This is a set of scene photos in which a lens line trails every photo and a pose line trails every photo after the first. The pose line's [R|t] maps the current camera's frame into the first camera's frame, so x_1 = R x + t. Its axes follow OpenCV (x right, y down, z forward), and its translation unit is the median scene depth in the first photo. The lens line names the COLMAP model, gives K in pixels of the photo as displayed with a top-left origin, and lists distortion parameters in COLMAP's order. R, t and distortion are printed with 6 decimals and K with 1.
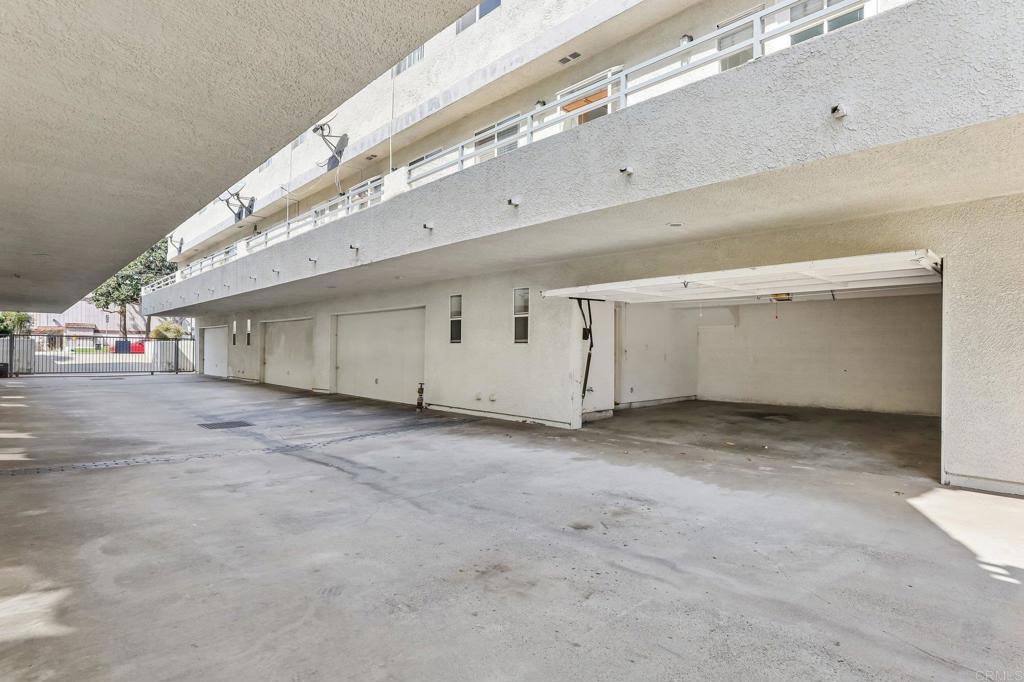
lens RADIAL K [[522.5, 0, 514.0], [0, 522.5, 343.8], [0, 0, 1]] dist [-0.025449, 0.003086]
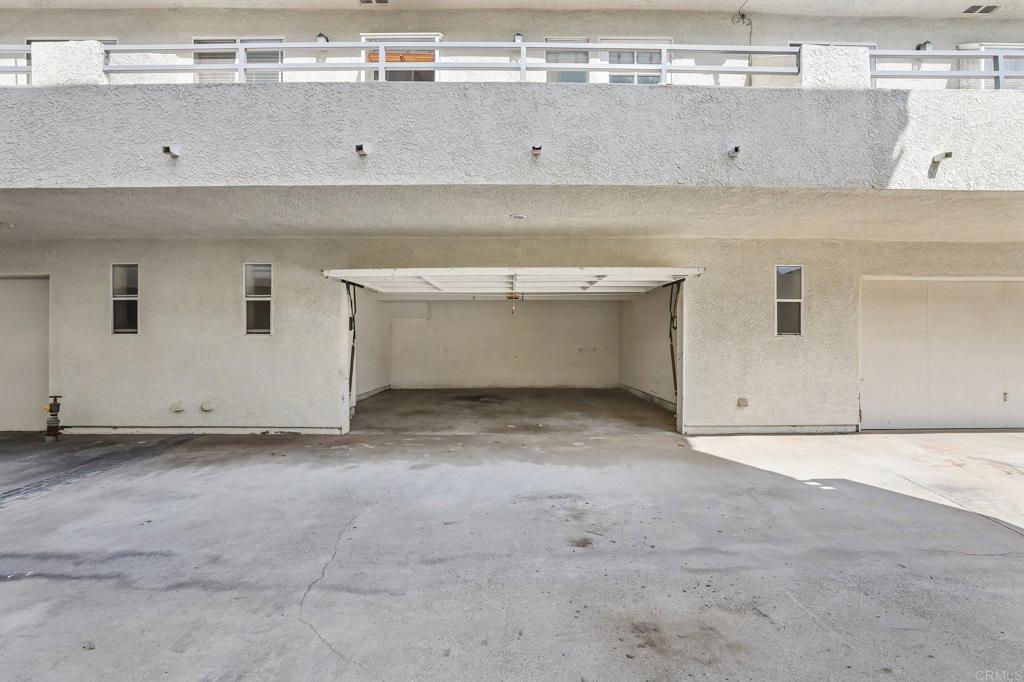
lens RADIAL K [[473.1, 0, 516.5], [0, 473.1, 342.6], [0, 0, 1]] dist [-0.033704, 0.007013]
pose [[0.688218, -0.008612, 0.725453, -0.385846], [-0.002294, 0.999899, 0.014046, 0.002065], [-0.725500, -0.011331, 0.688129, 0.398447]]
